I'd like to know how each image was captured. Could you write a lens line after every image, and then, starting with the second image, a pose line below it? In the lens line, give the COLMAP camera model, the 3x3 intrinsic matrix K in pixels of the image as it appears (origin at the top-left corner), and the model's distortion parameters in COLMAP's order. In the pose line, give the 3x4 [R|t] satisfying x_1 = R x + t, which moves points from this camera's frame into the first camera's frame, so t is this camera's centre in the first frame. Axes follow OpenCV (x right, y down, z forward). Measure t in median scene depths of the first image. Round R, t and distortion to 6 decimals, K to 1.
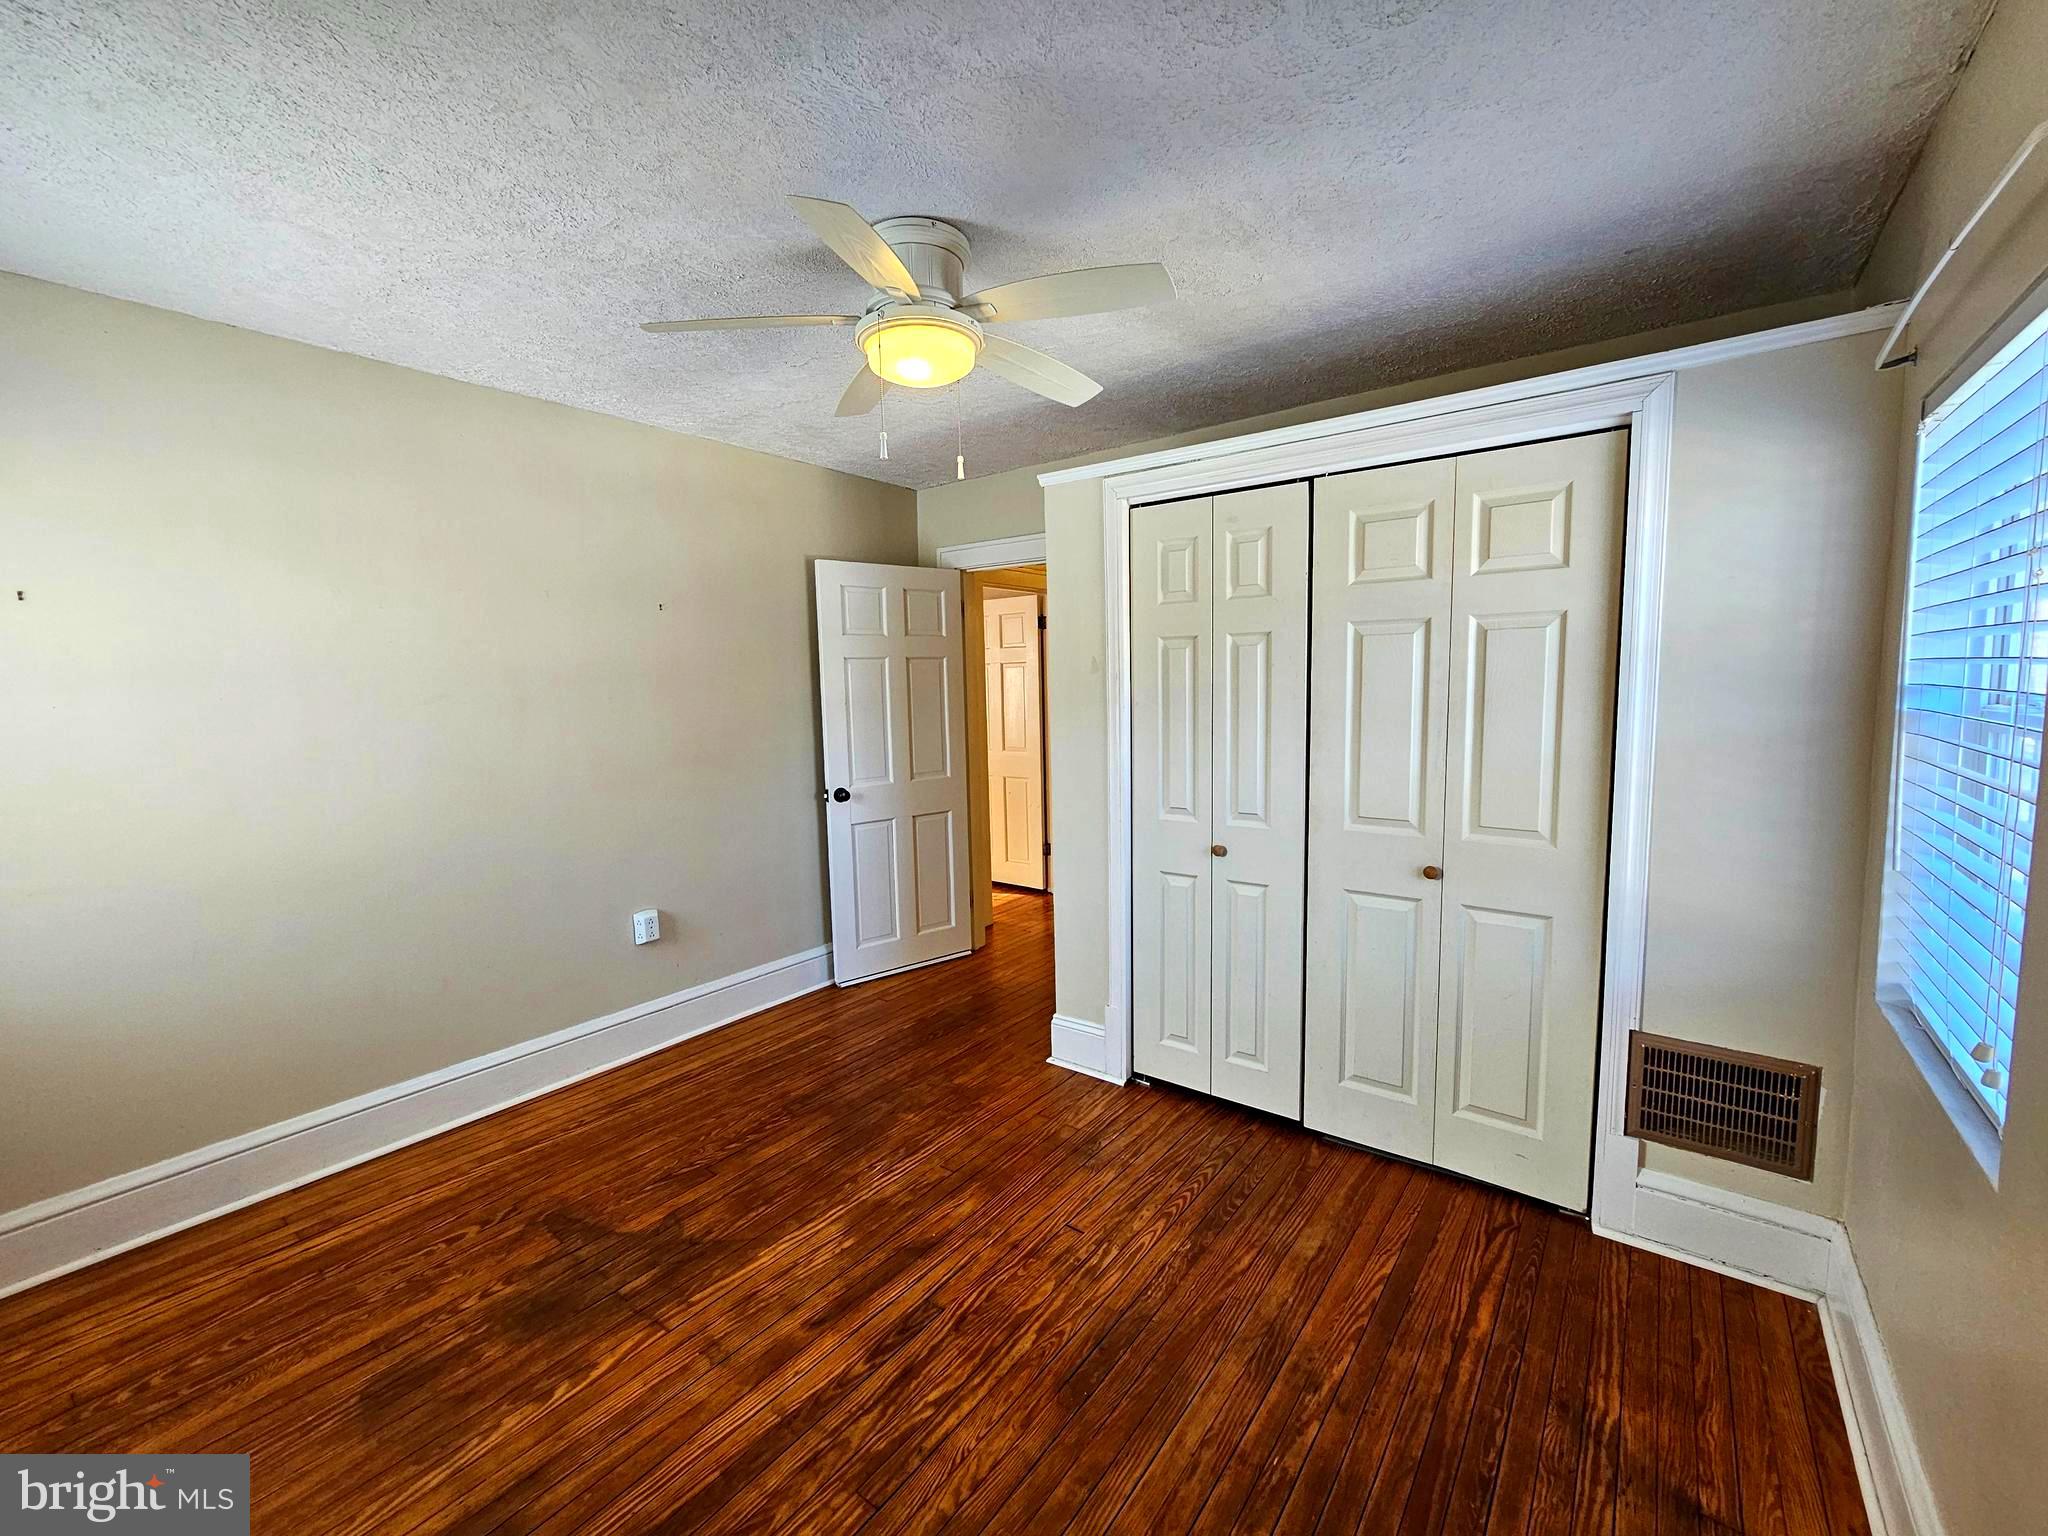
lens RADIAL K [[837.5, 0, 1037.6], [0, 837.5, 764.2], [0, 0, 1]] dist [-0.004356, 0.001462]
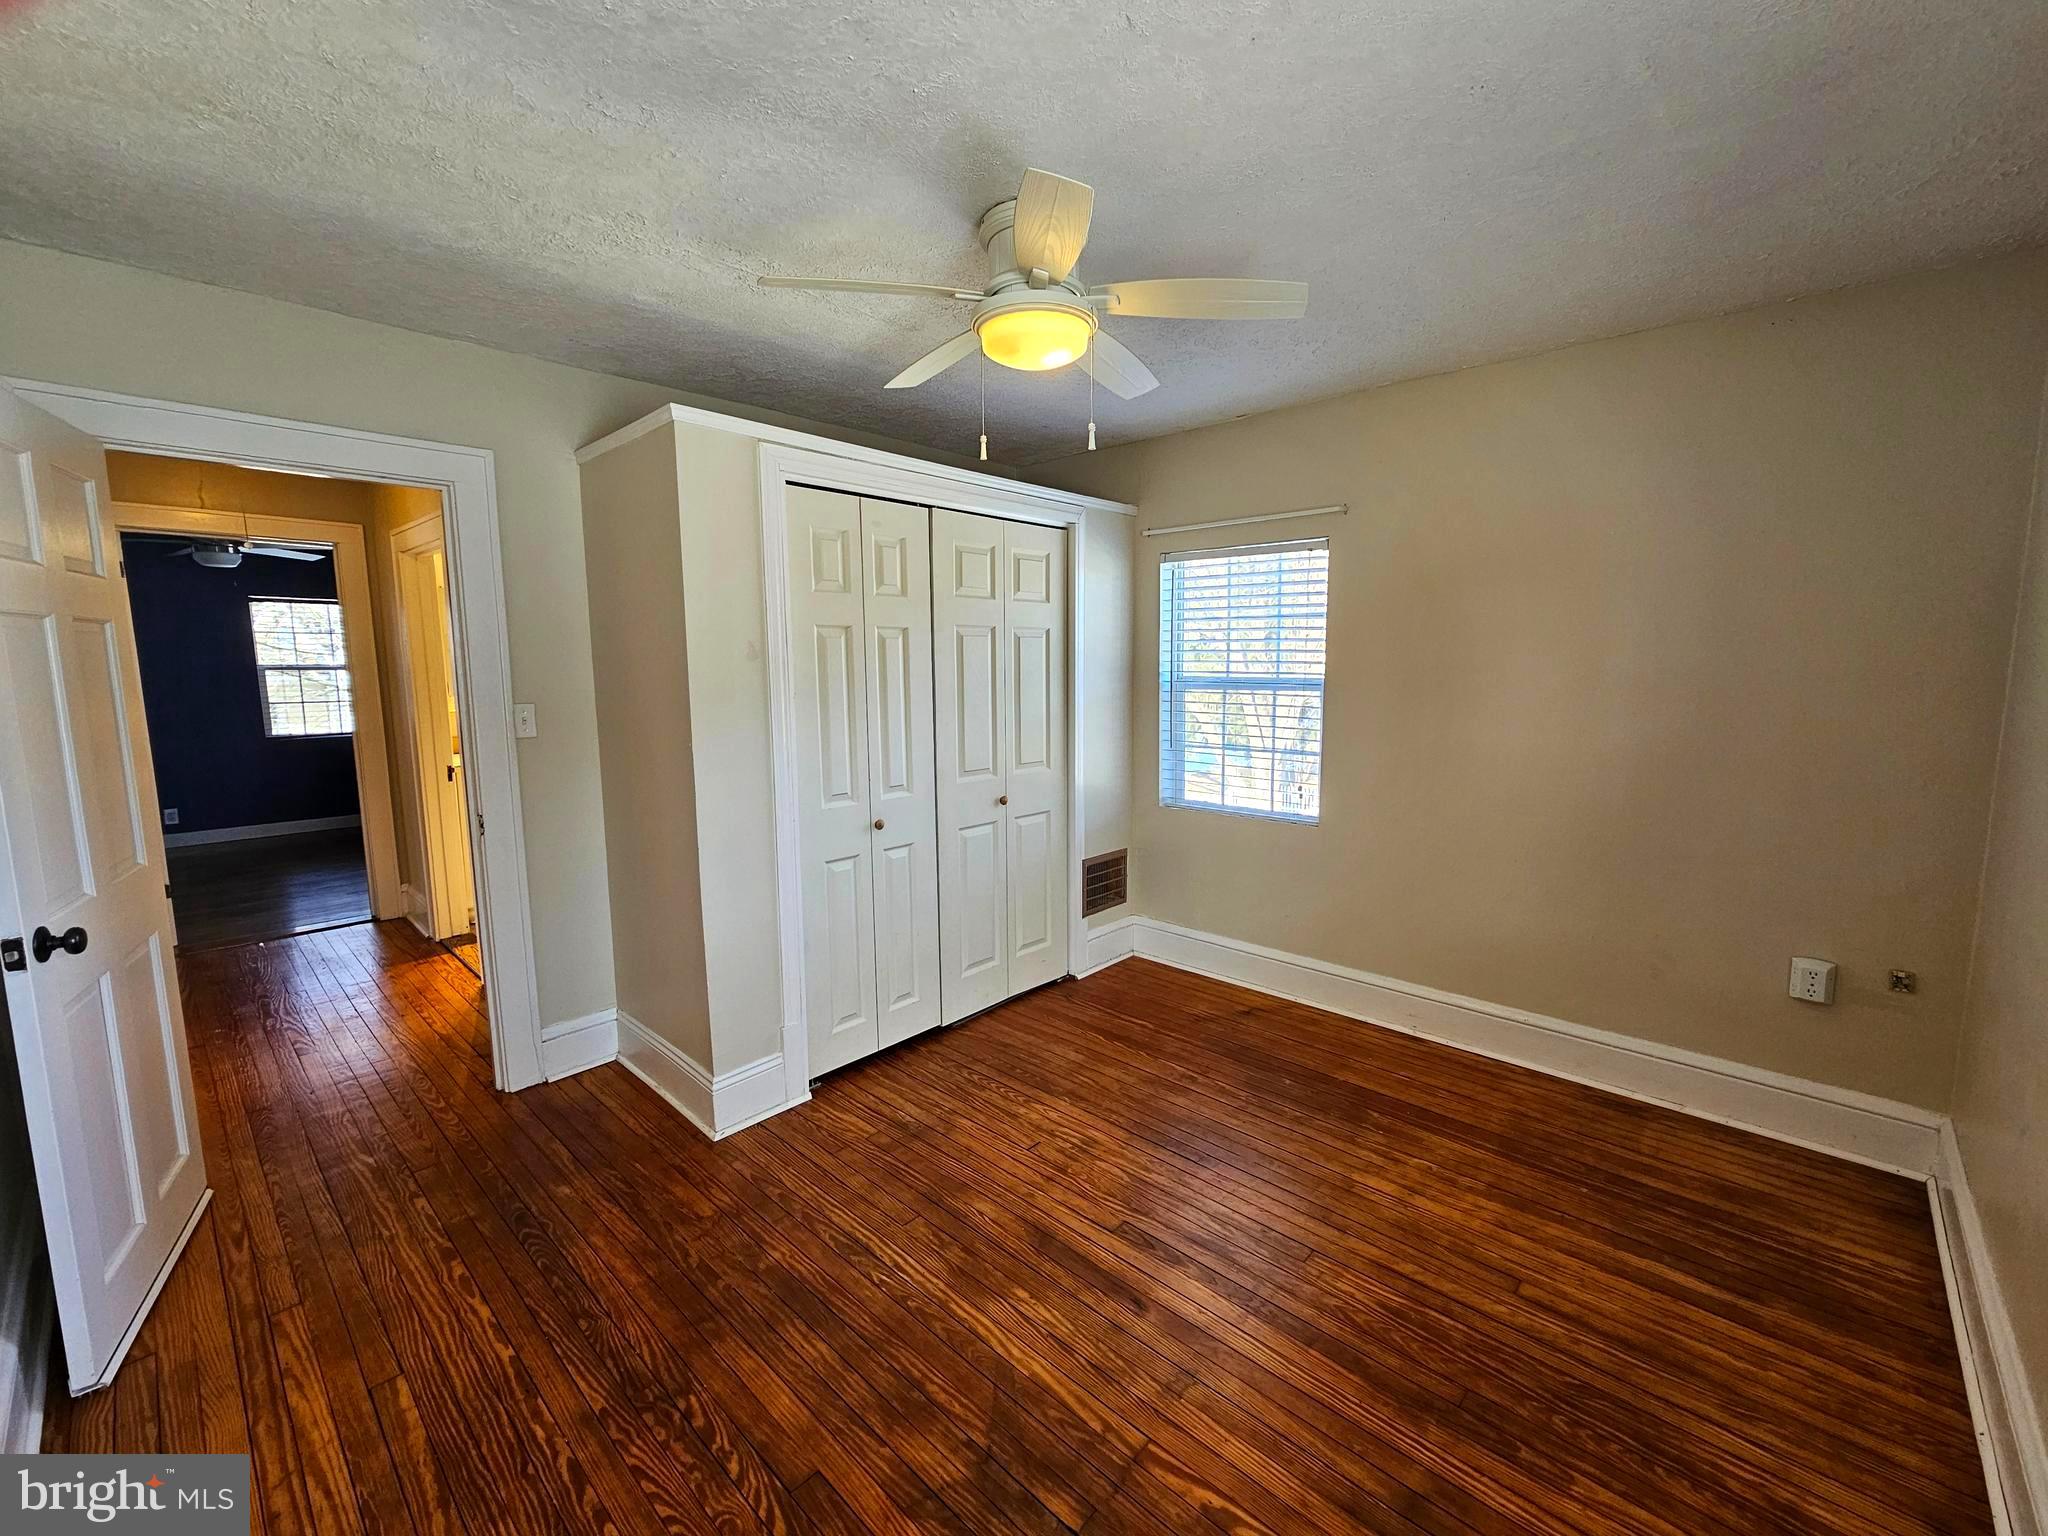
lens RADIAL K [[837.5, 0, 1038.3], [0, 837.5, 767.6], [0, 0, 1]] dist [-0.004356, 0.001462]
pose [[0.100895, -0.110330, 0.988761, -0.990098], [0.101828, 0.989758, 0.100050, -0.069872], [-0.989672, 0.090589, 0.111096, 0.784322]]
